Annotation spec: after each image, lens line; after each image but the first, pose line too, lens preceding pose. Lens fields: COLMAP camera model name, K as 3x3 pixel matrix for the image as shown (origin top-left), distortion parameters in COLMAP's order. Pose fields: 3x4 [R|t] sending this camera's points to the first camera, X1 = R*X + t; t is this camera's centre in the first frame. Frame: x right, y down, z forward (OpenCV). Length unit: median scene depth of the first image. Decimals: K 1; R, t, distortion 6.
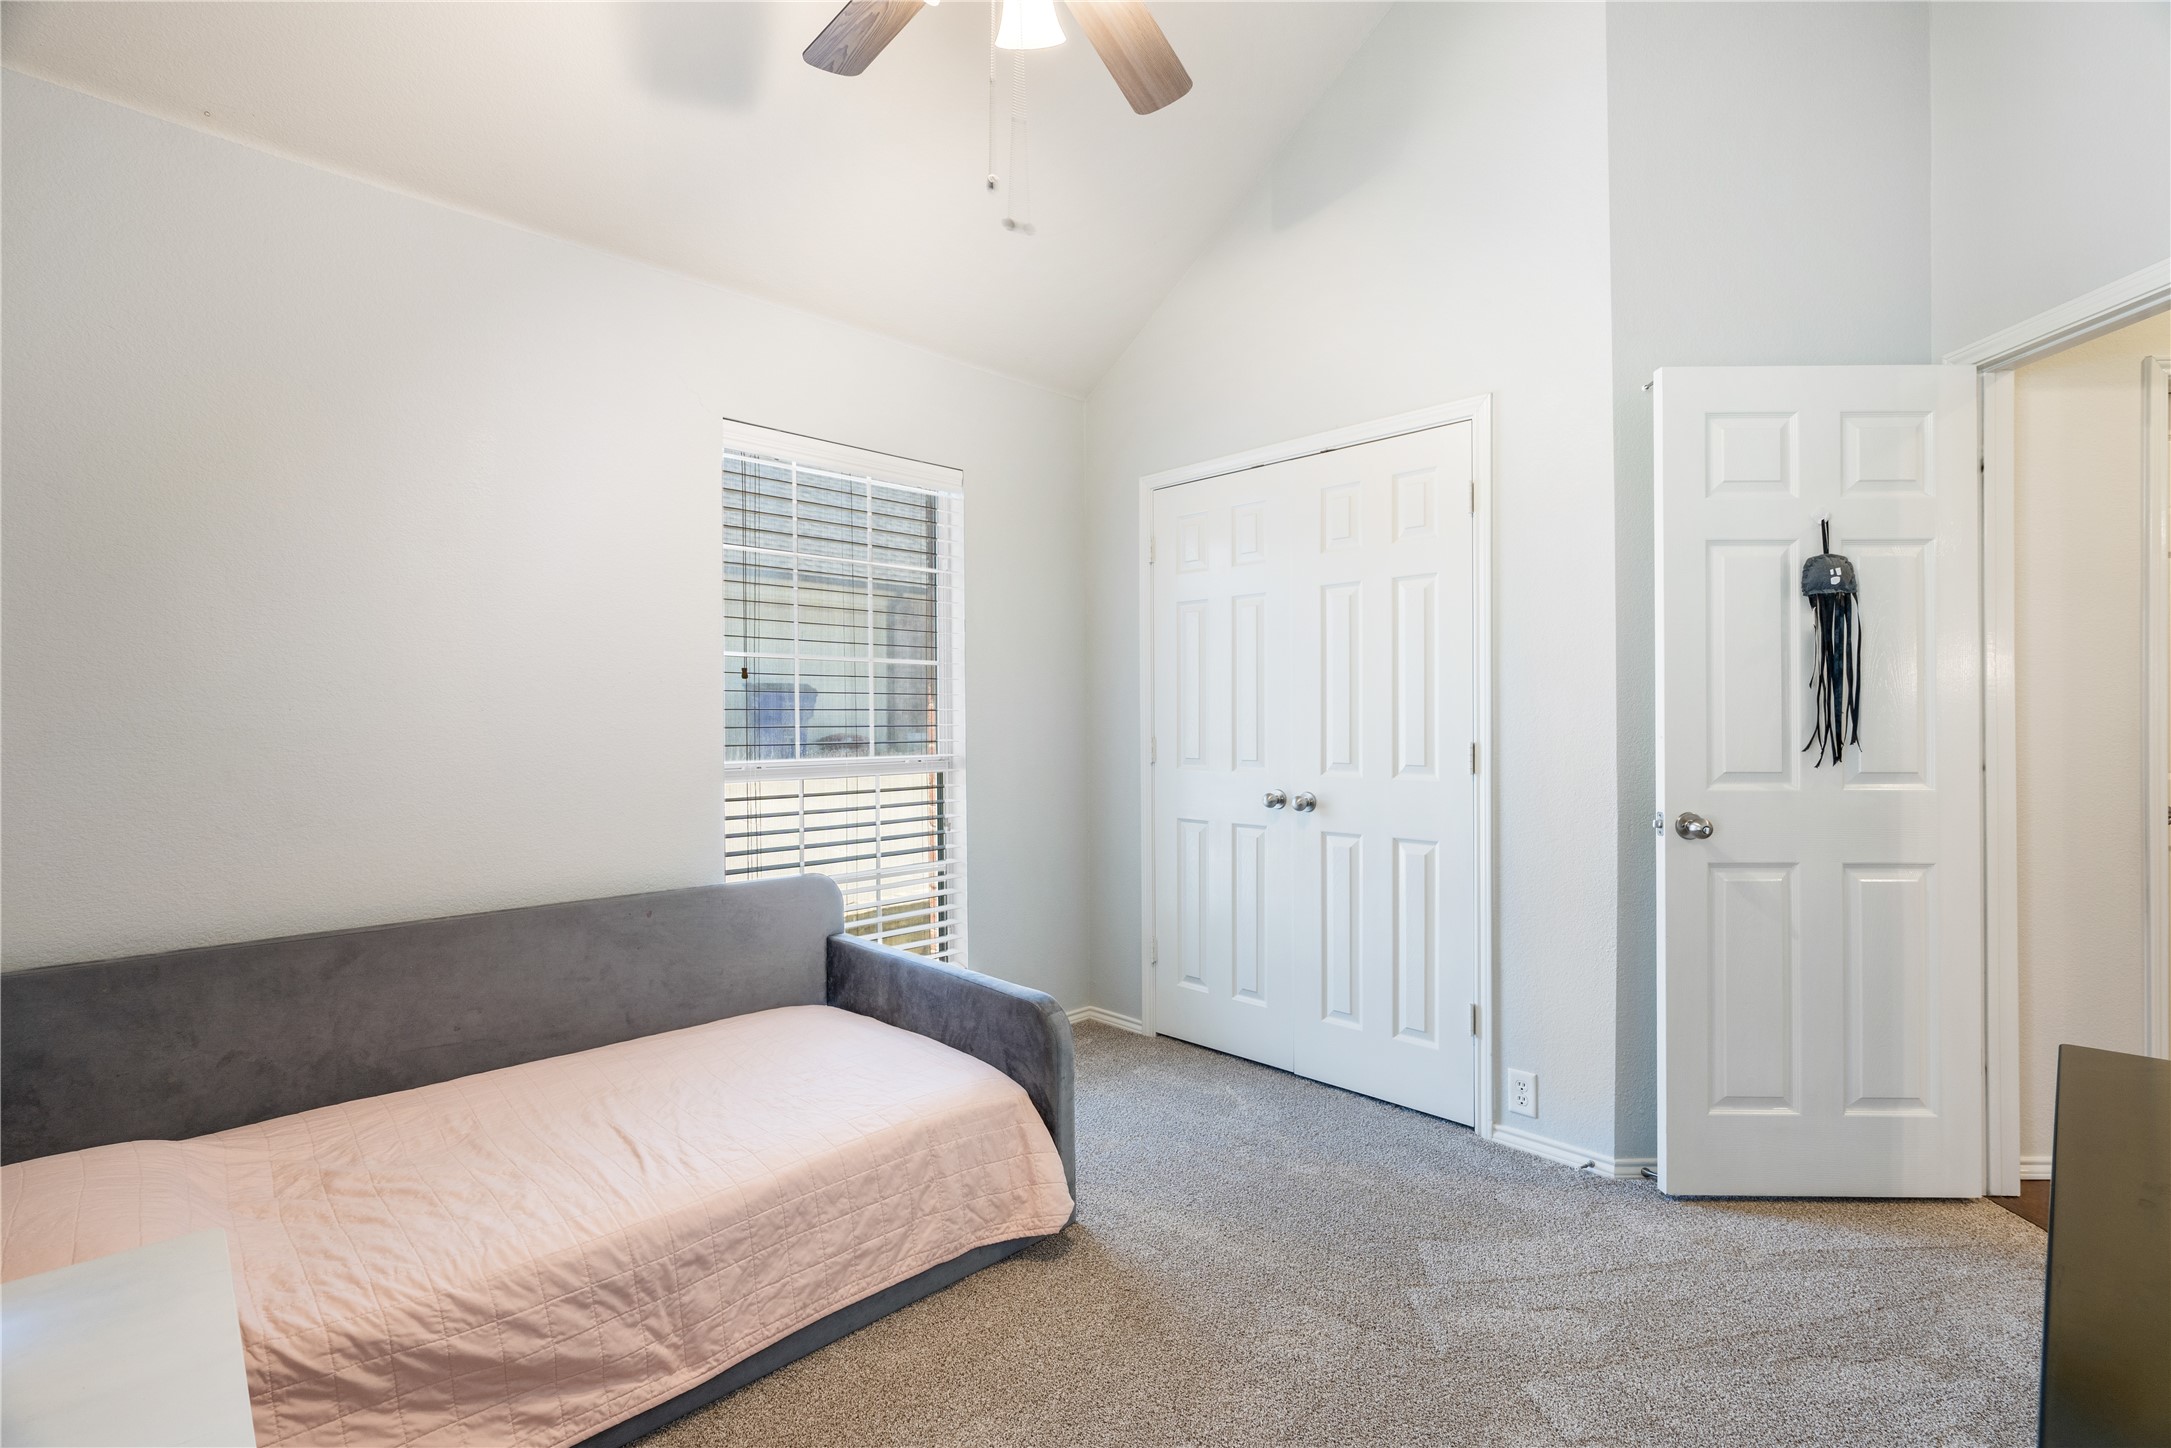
lens RADIAL K [[979.9, 0, 1077.3], [0, 979.9, 721.0], [0, 0, 1]] dist [-0.006027, 0.003397]
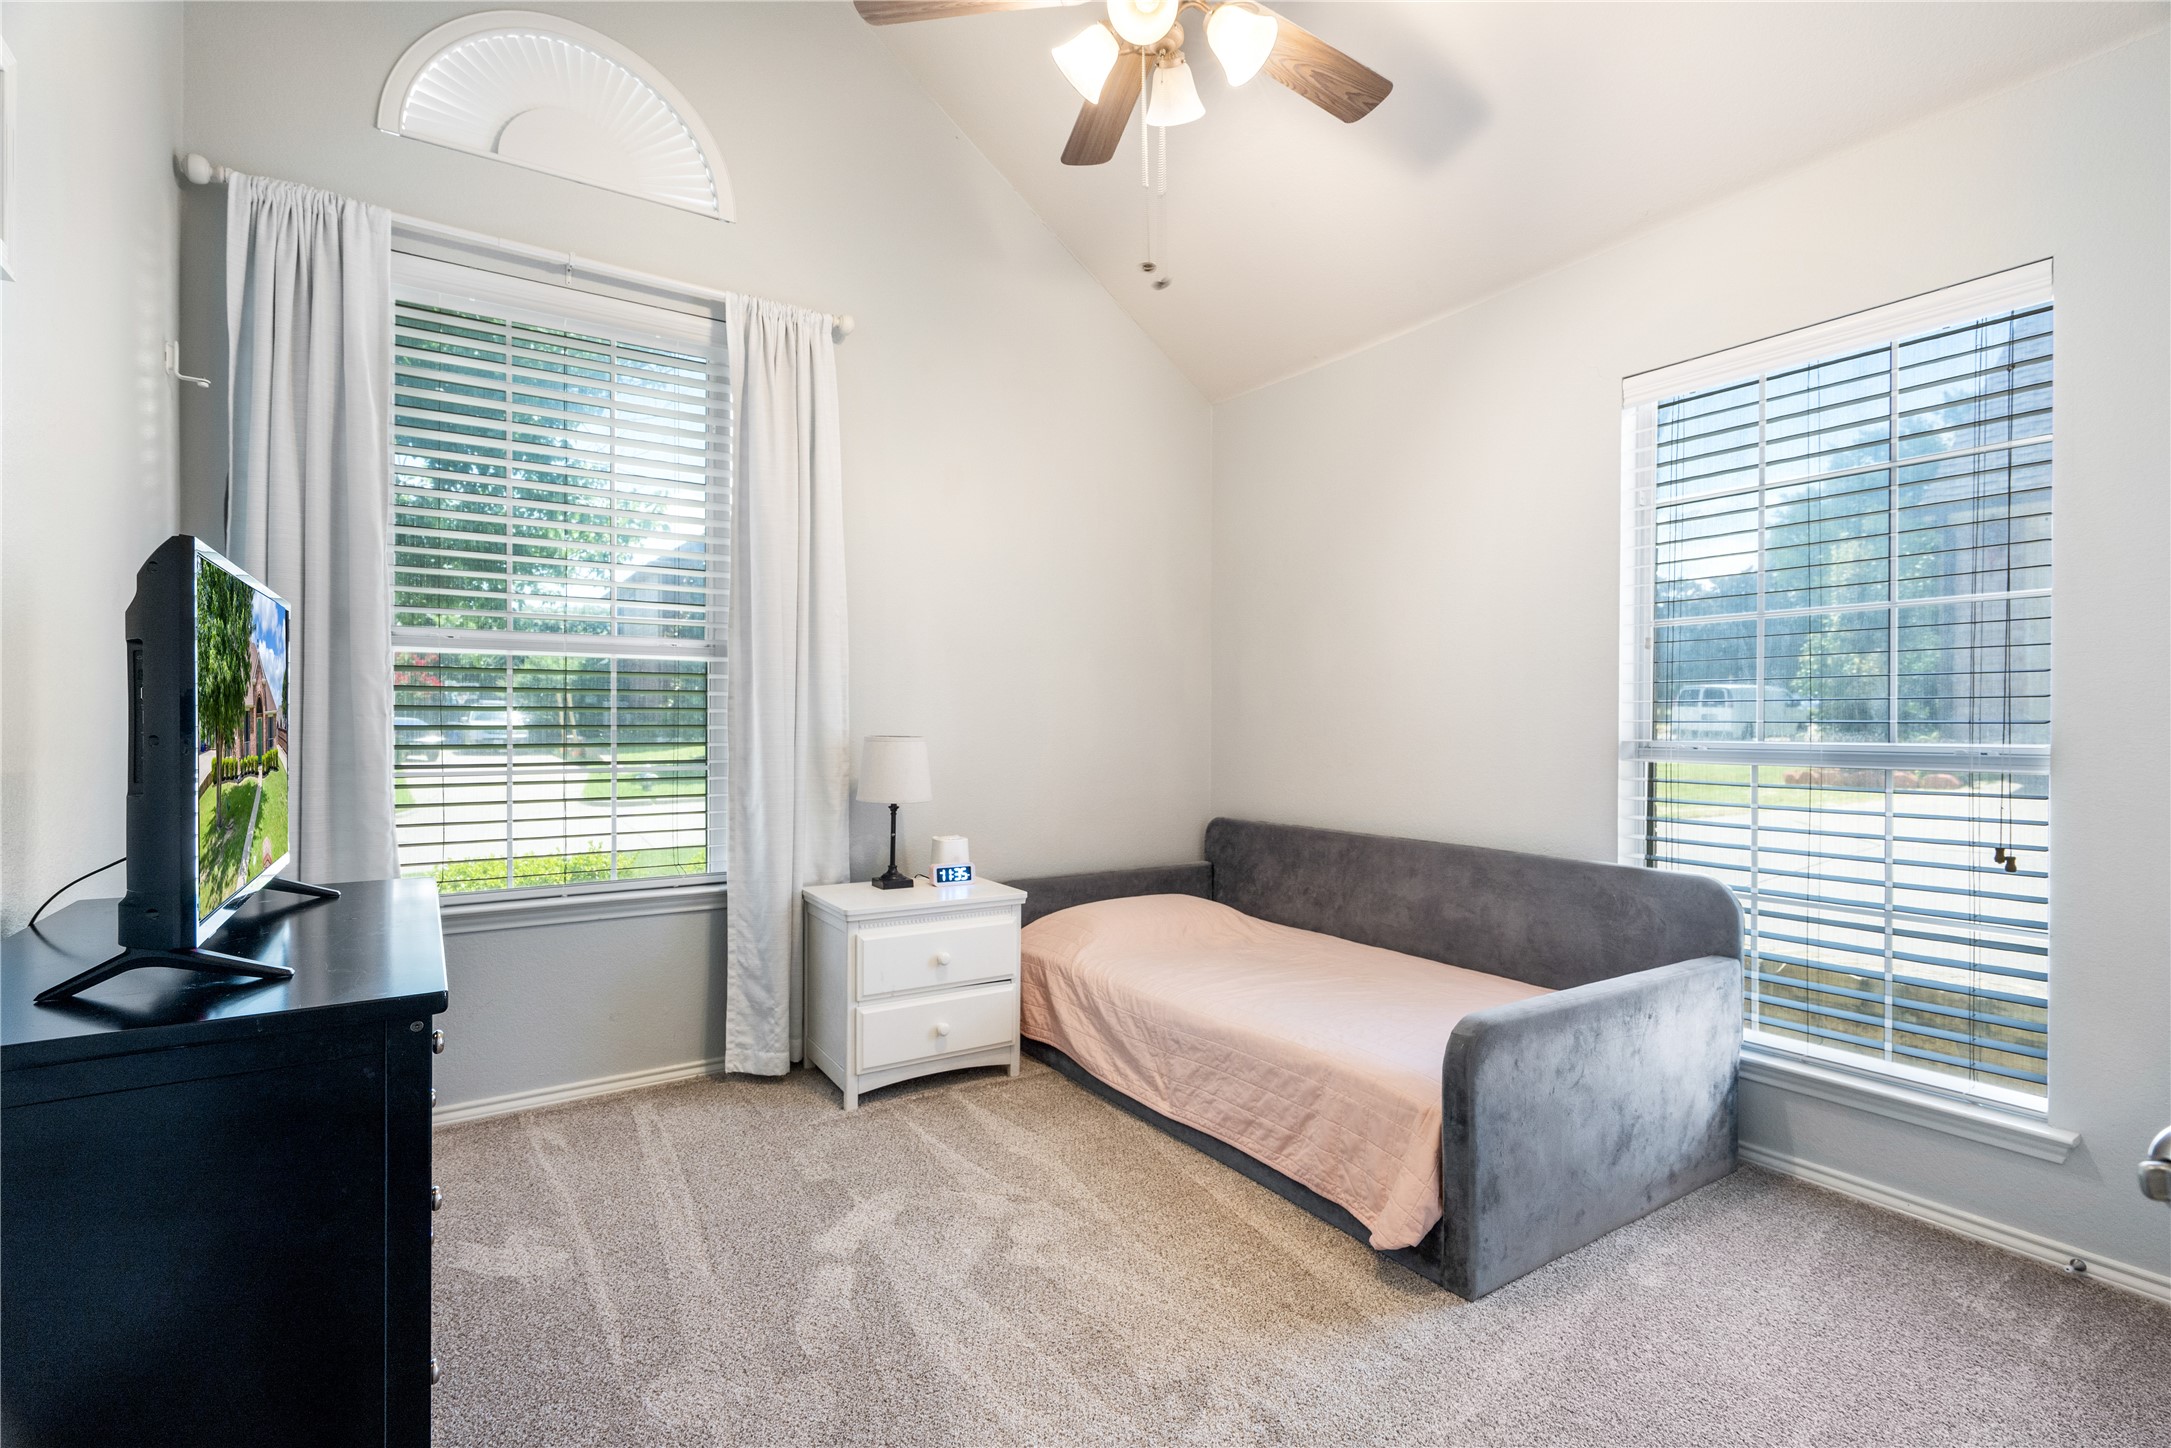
lens RADIAL K [[979.9, 0, 1076.3], [0, 979.9, 725.8], [0, 0, 1]] dist [-0.006027, 0.003397]
pose [[-0.195854, 0.005817, -0.980616, 1.151066], [0.006947, 0.999966, 0.004544, 0.039492], [0.980608, -0.005923, -0.195888, 1.134759]]
